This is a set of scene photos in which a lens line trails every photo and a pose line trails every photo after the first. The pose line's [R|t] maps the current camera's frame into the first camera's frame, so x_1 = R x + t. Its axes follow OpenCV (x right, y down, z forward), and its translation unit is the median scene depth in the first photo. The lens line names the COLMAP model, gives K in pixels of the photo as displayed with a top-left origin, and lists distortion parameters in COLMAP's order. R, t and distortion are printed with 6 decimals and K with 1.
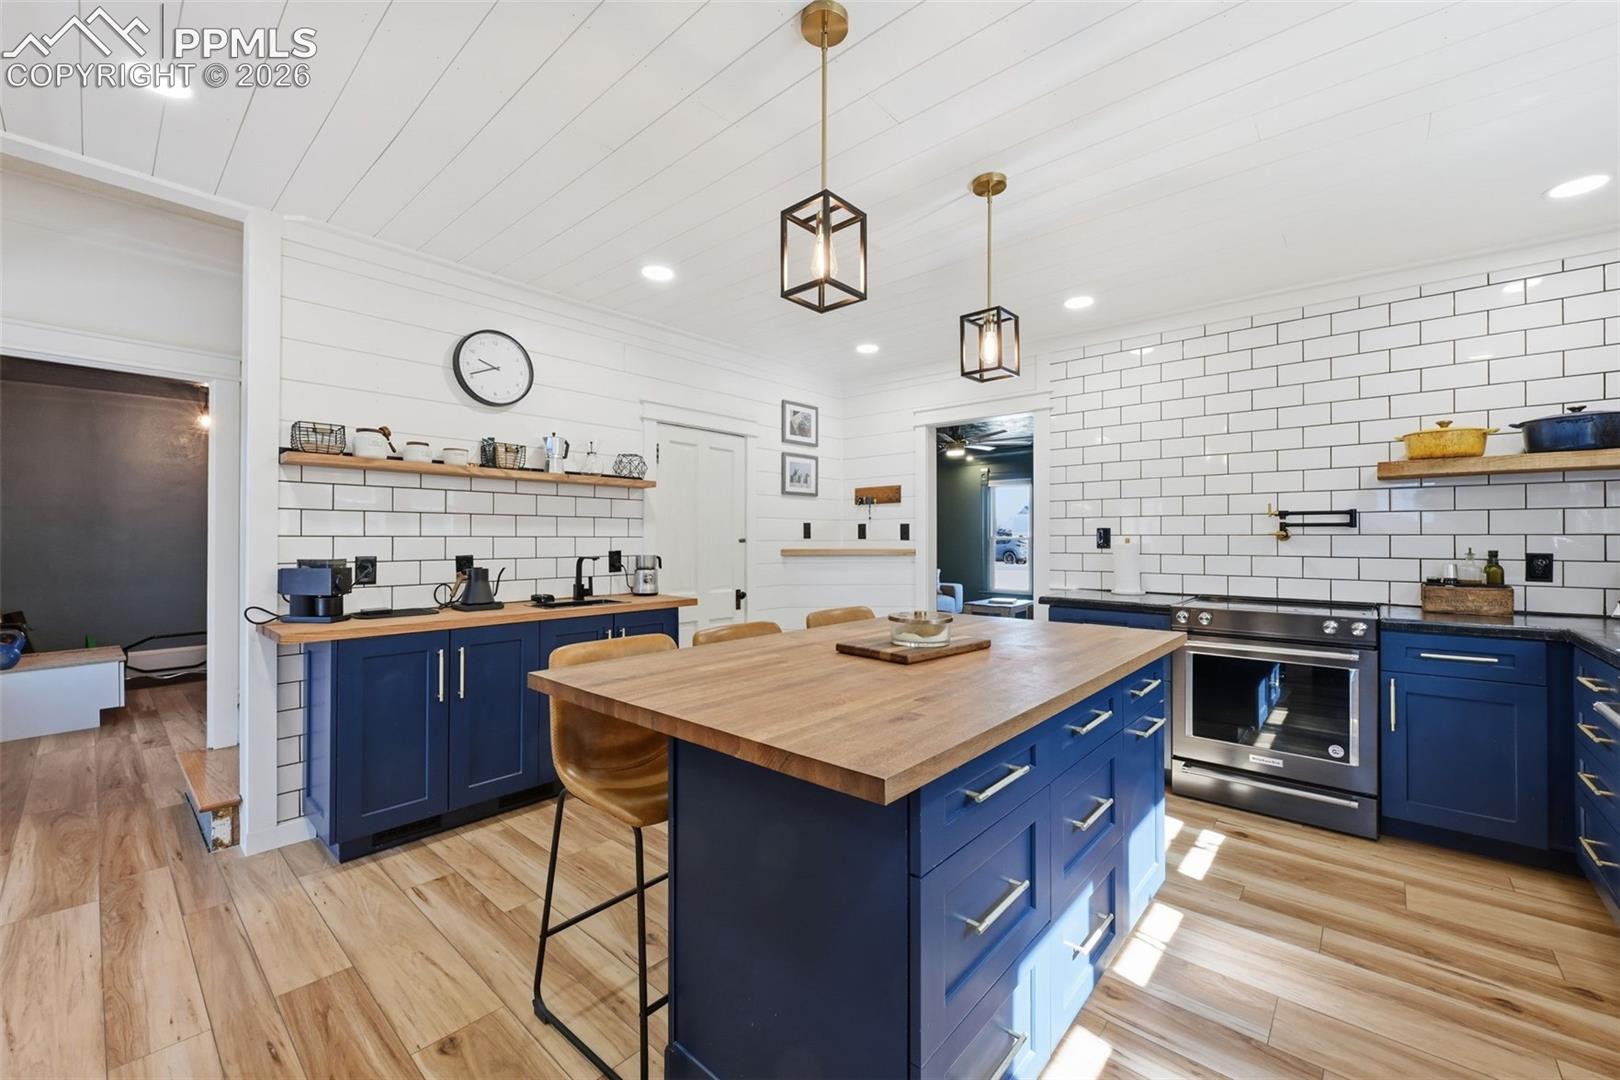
lens RADIAL K [[640.0, 0, 812.7], [0, 640.0, 529.4], [0, 0, 1]] dist [0.001178, 0.000094]
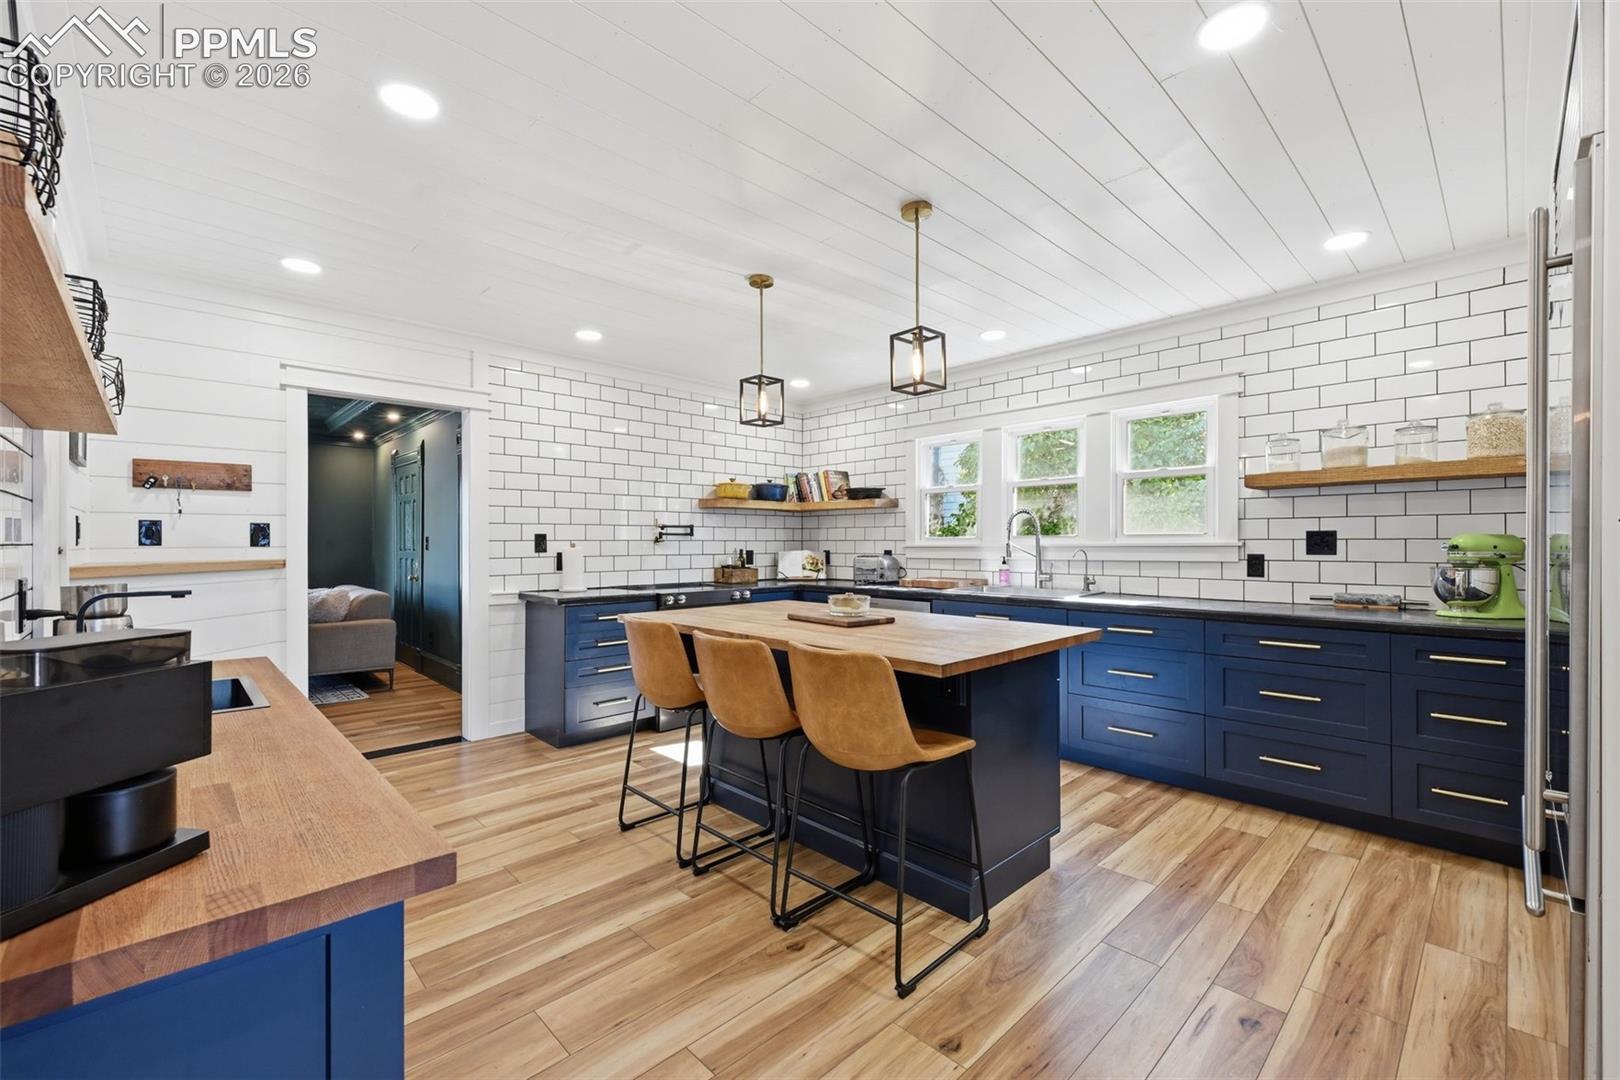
lens RADIAL K [[680.7, 0, 818.0], [0, 680.7, 543.7], [0, 0, 1]] dist [0.000244, 0.000021]
pose [[0.073902, -0.004385, 0.997256, -0.791263], [-0.012971, 0.999902, 0.005358, 0.002735], [-0.997181, -0.013331, 0.073838, 0.521049]]
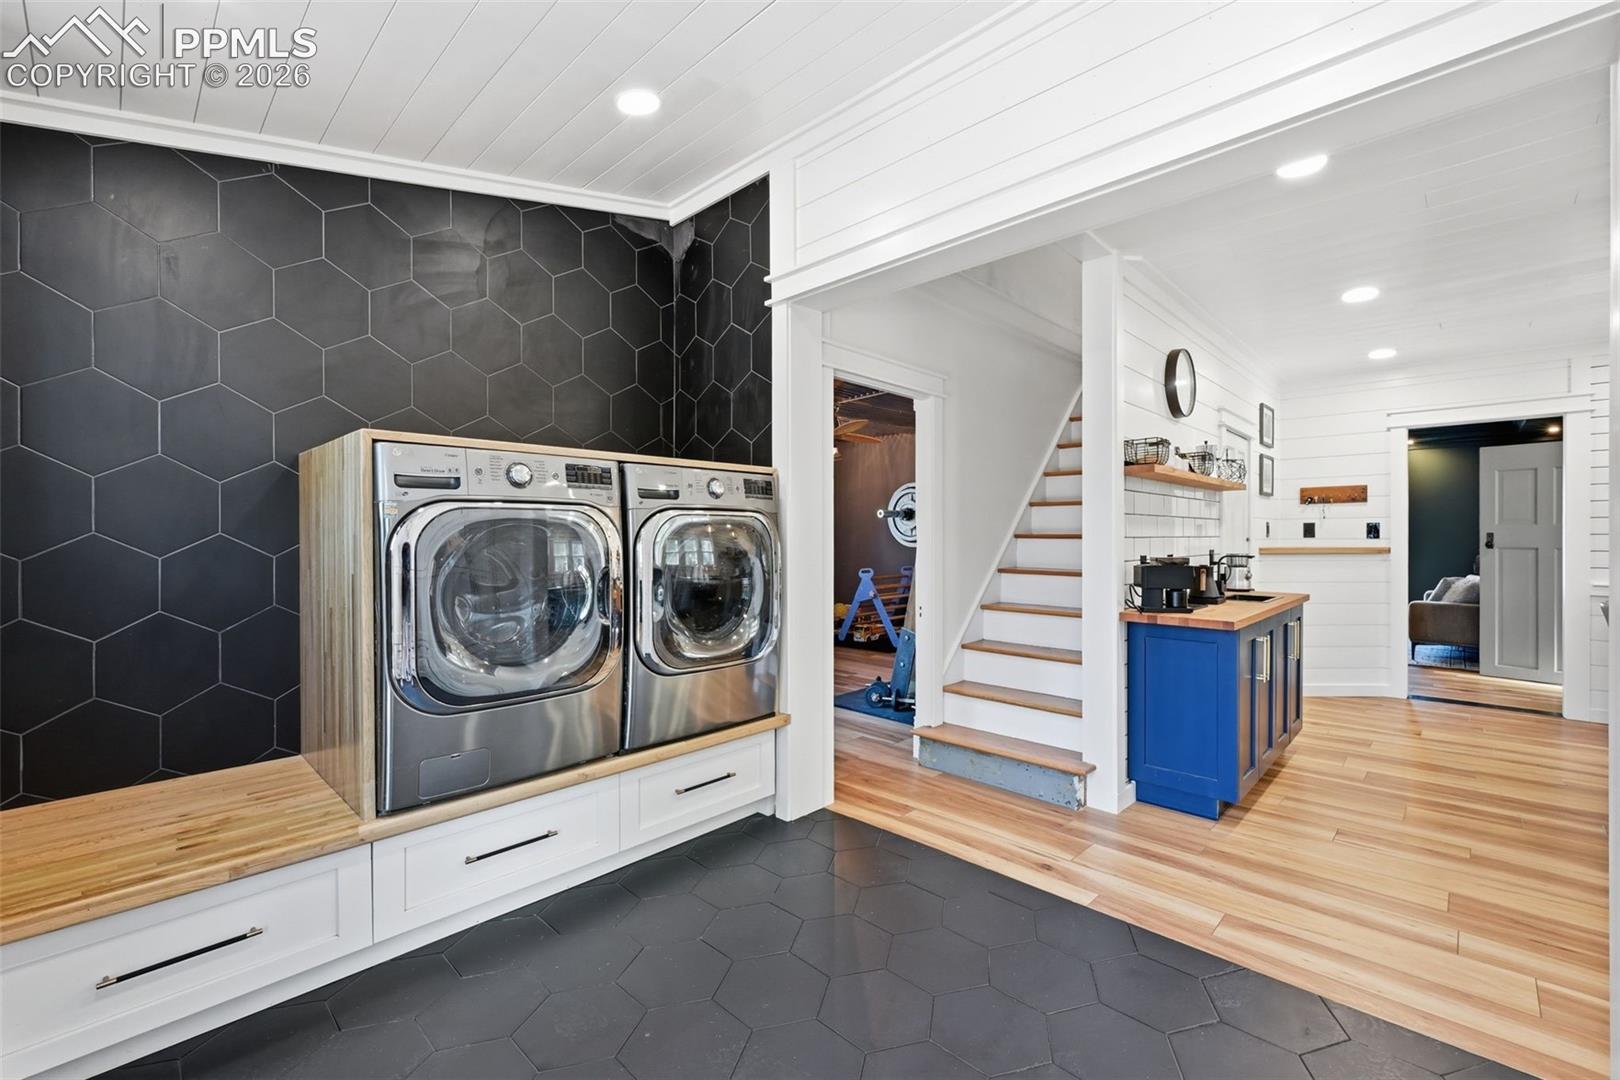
lens RADIAL K [[672.6, 0, 811.3], [0, 672.6, 533.4], [0, 0, 1]] dist [-0.001312, -0.000231]
pose [[0.998920, -0.003341, -0.046340, -1.044687], [0.003807, 0.999943, 0.009974, -0.008156], [0.046304, -0.010140, 0.998876, -0.177064]]
